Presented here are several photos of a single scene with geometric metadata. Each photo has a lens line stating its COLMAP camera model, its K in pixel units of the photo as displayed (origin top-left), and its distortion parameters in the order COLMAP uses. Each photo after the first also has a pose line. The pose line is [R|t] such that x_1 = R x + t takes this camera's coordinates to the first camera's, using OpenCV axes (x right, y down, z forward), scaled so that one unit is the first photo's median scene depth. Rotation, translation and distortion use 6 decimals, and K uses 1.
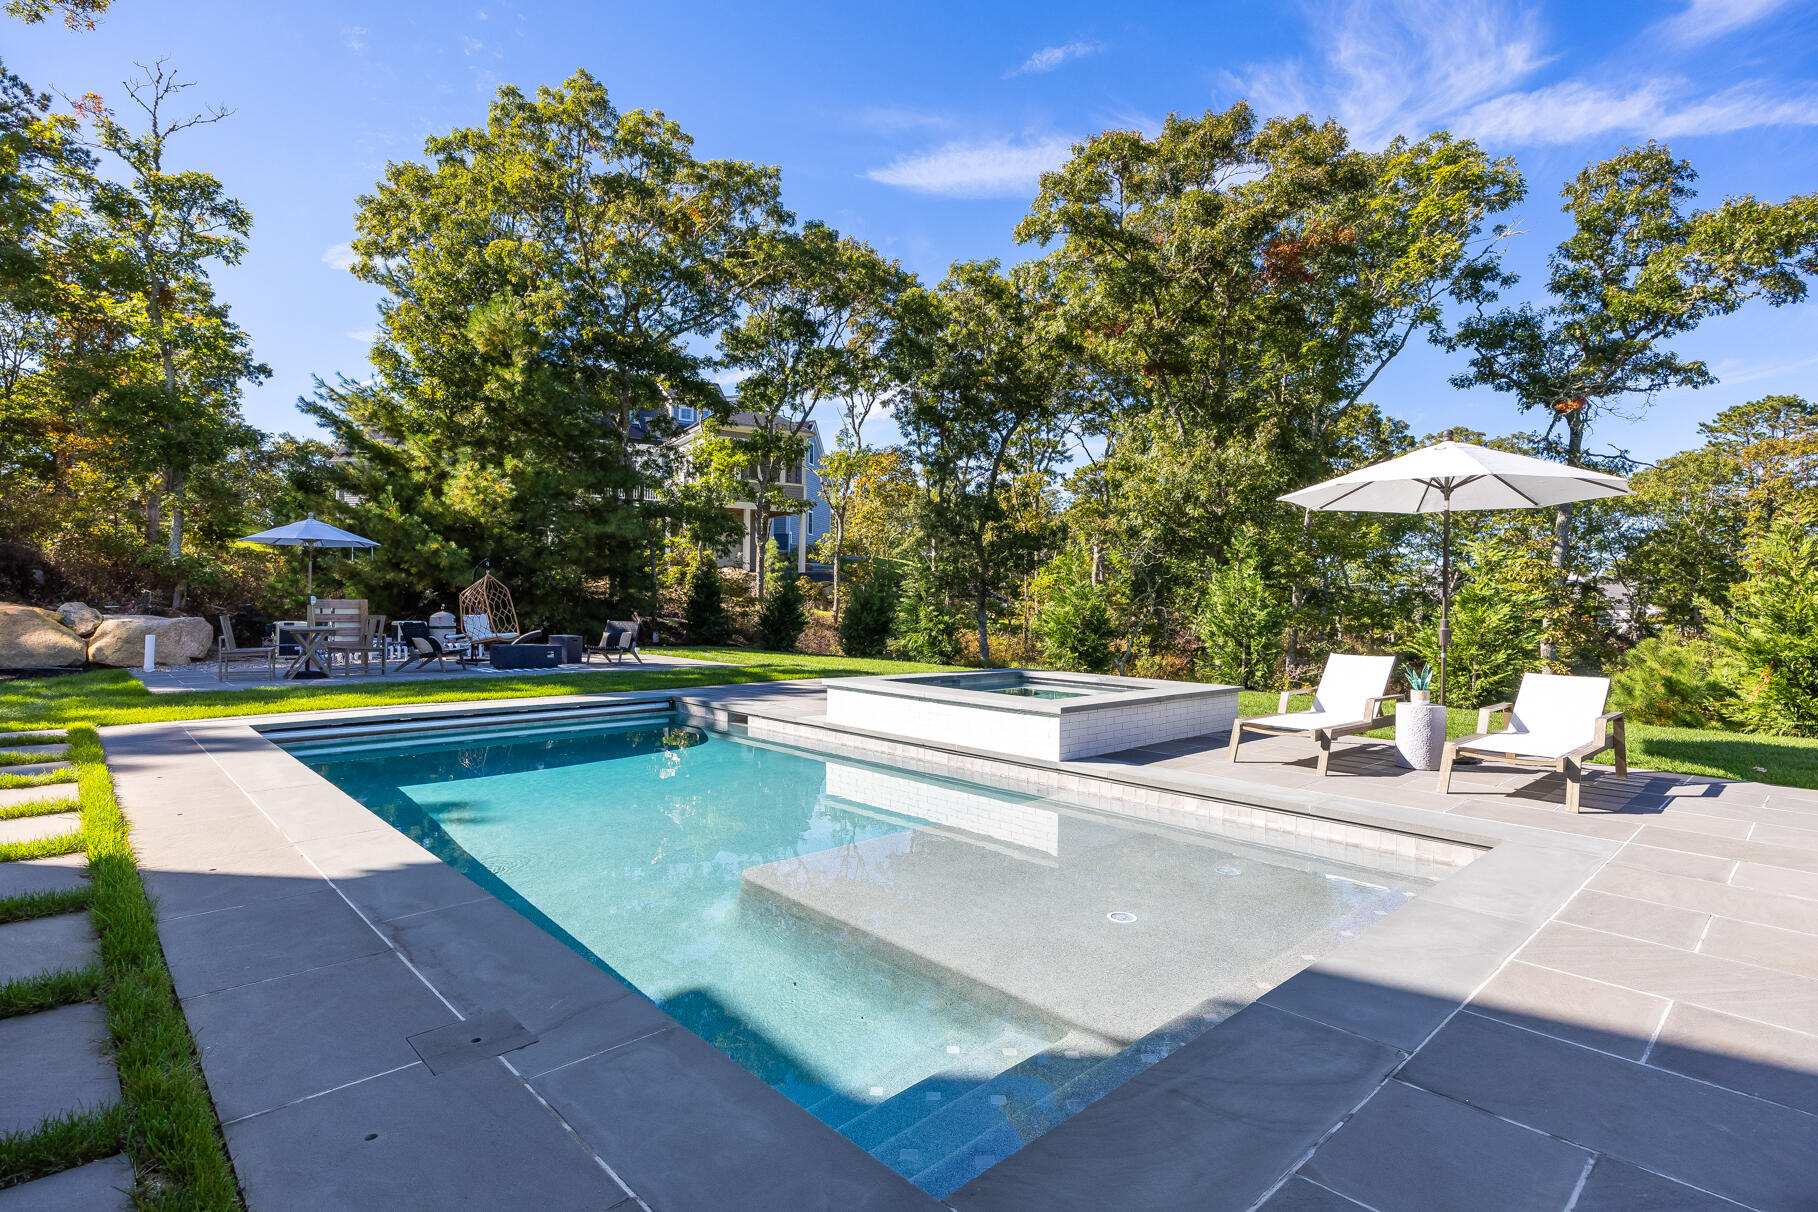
lens RADIAL K [[920.9, 0, 902.0], [0, 920.9, 608.7], [0, 0, 1]] dist [-0.004261, -0.001160]
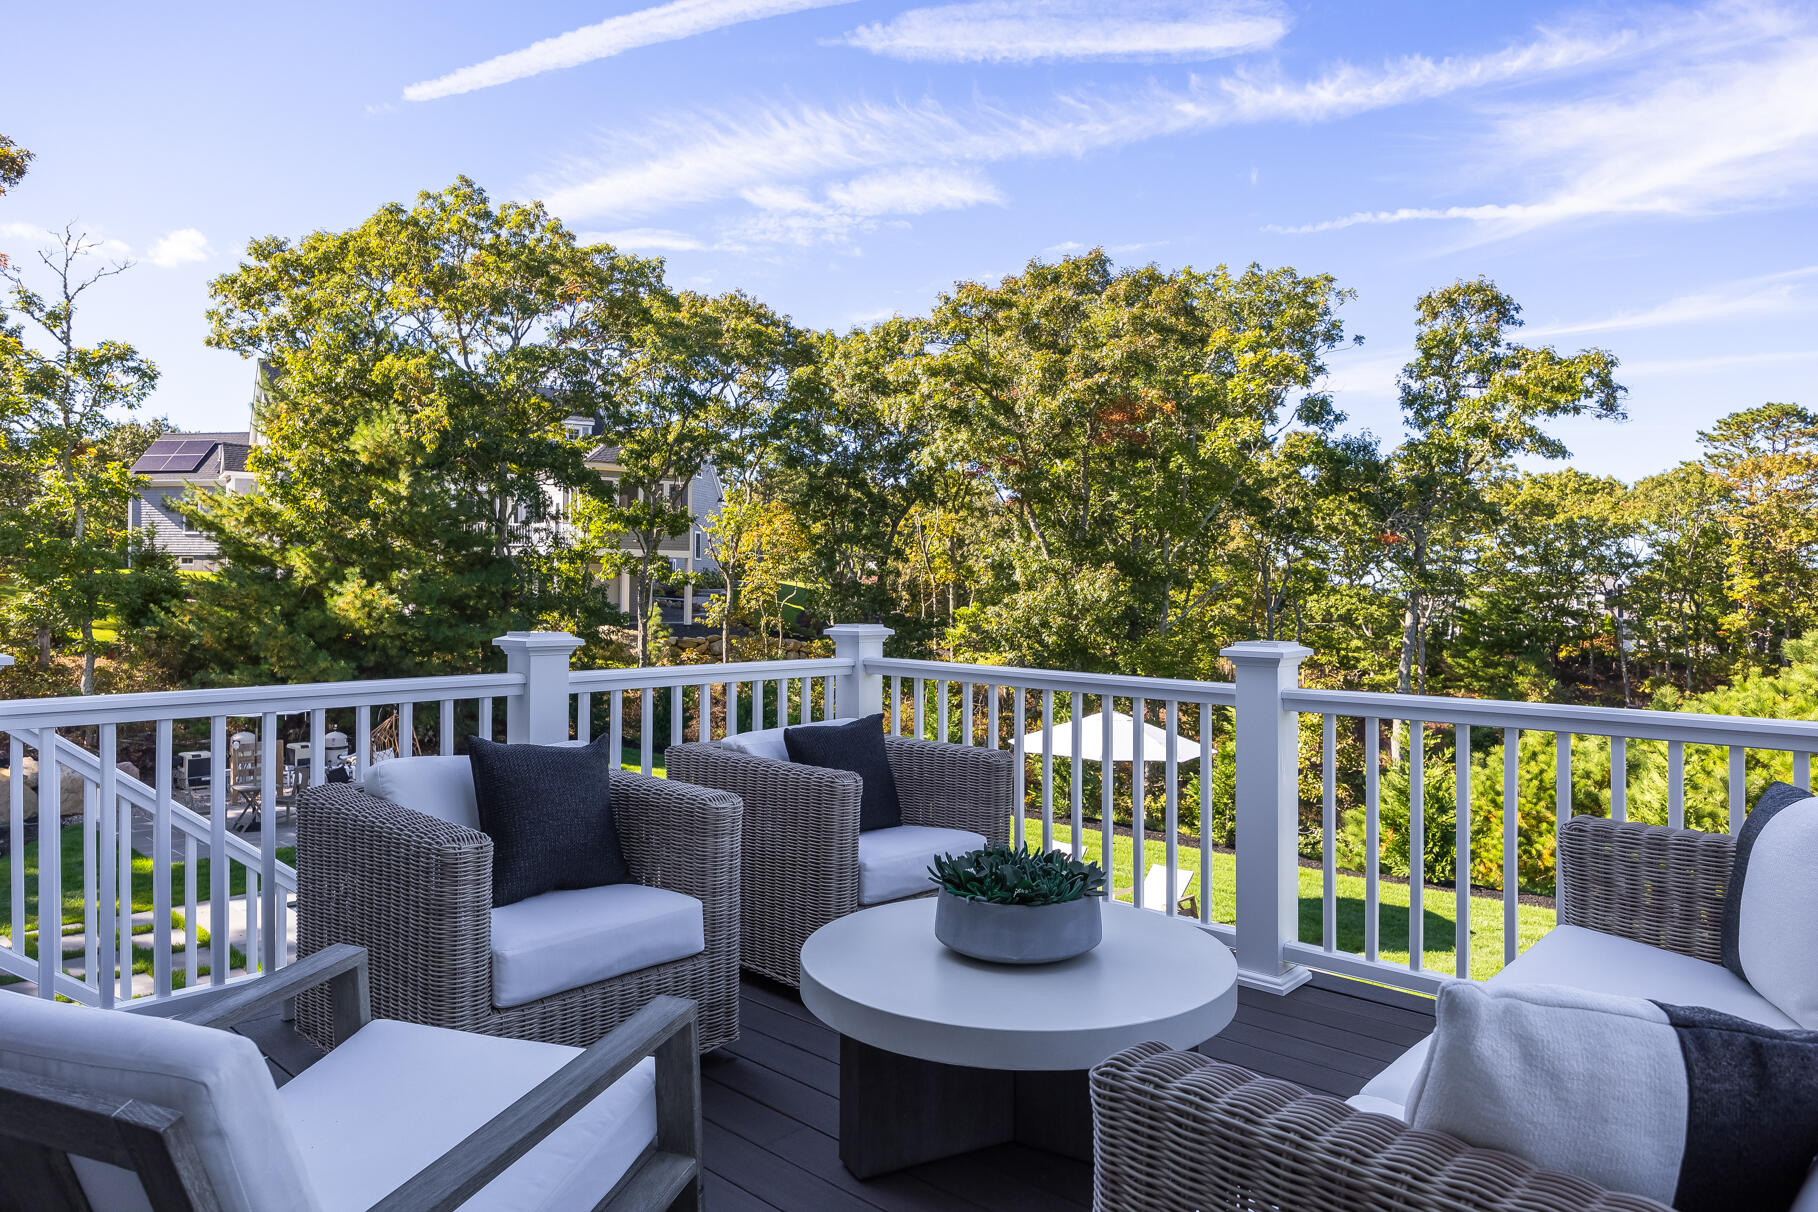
lens RADIAL K [[1218.8, 0, 901.8], [0, 1218.8, 580.6], [0, 0, 1]] dist [-0.001126, 0.004089]
pose [[0.997962, -0.003699, 0.063698, 0.050627], [0.003960, 0.999984, -0.003973, -0.165974], [-0.063682, 0.004217, 0.997961, -0.424965]]
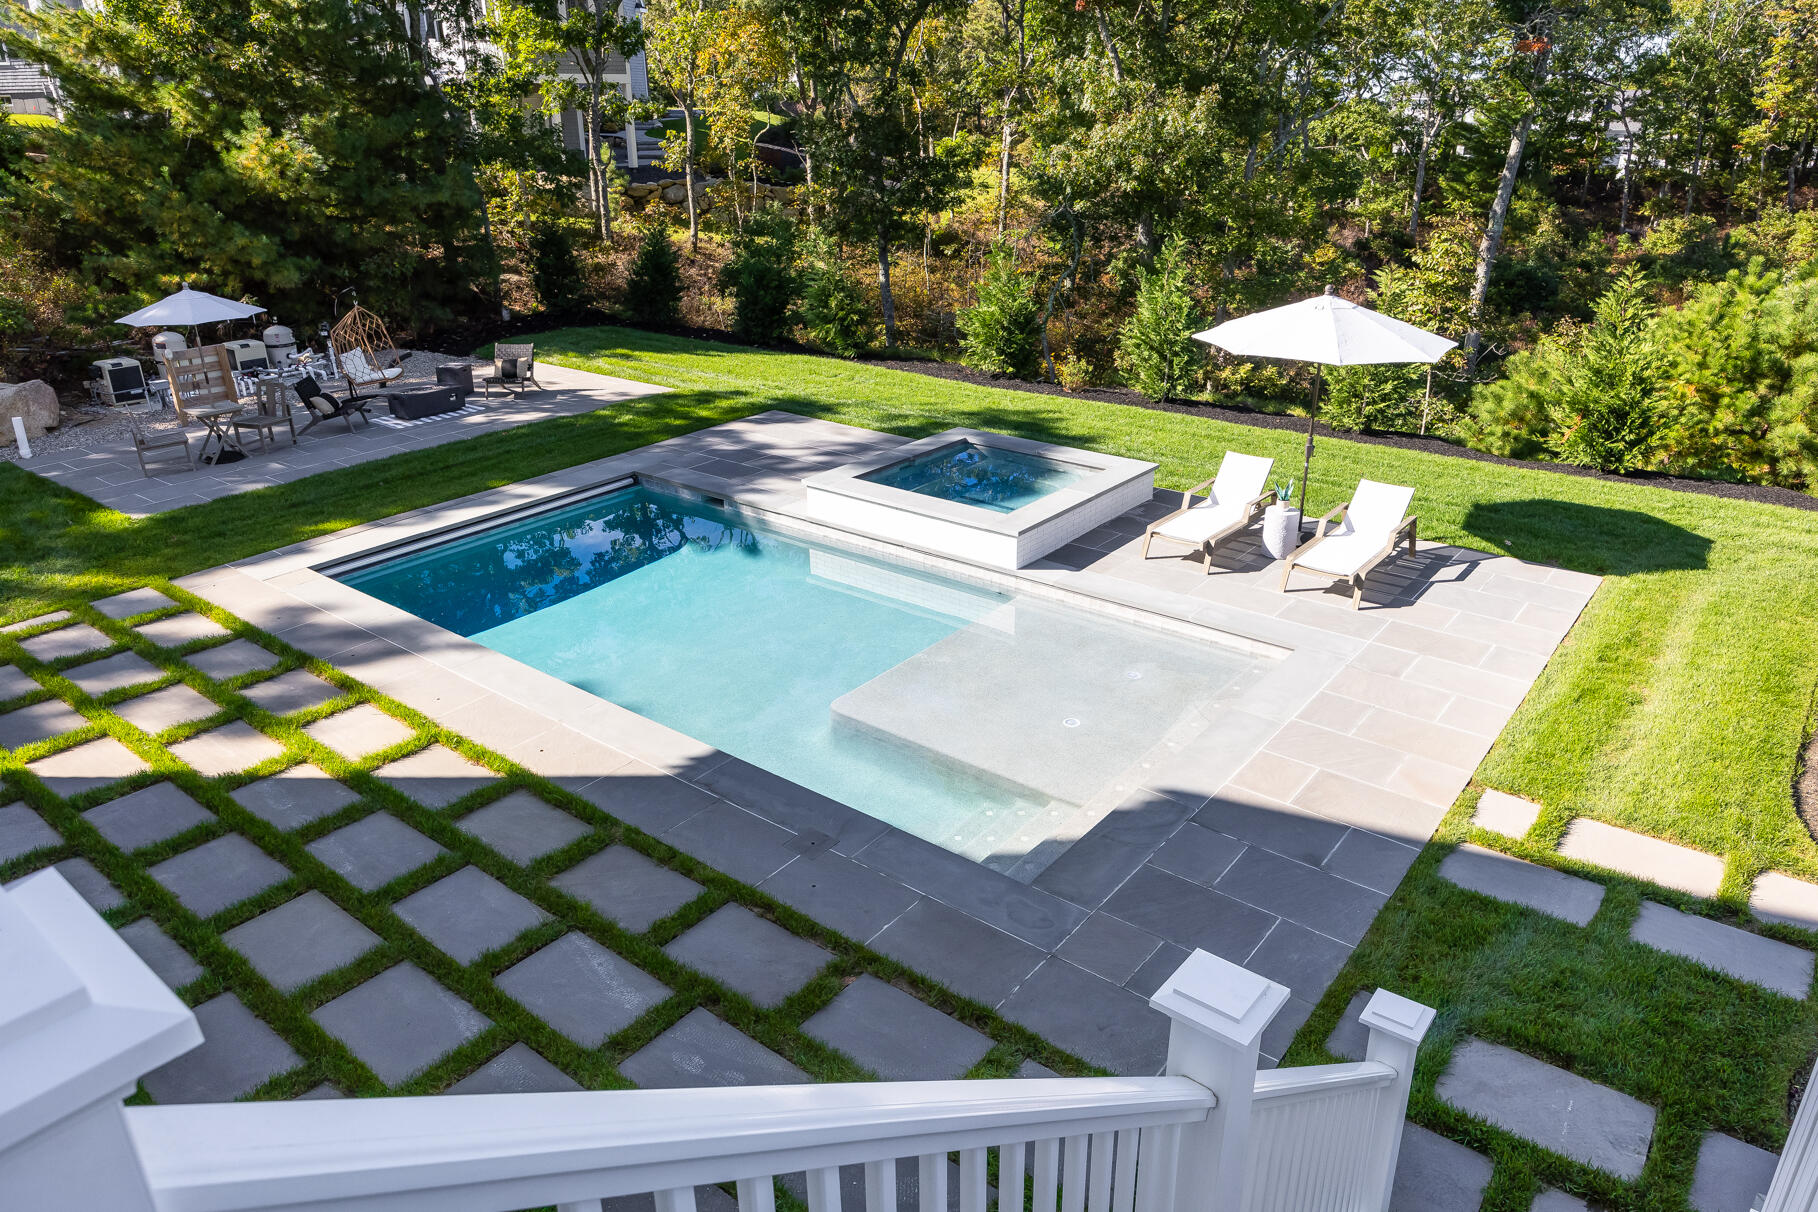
lens RADIAL K [[1224.4, 0, 909.0], [0, 1224.4, 606.0], [0, 0, 1]] dist [-0.002897, -0.000459]
pose [[0.989118, -0.076884, 0.125438, -0.081714], [0.023539, 0.924309, 0.380918, -0.183540], [-0.145230, -0.373820, 0.916060, -0.239592]]
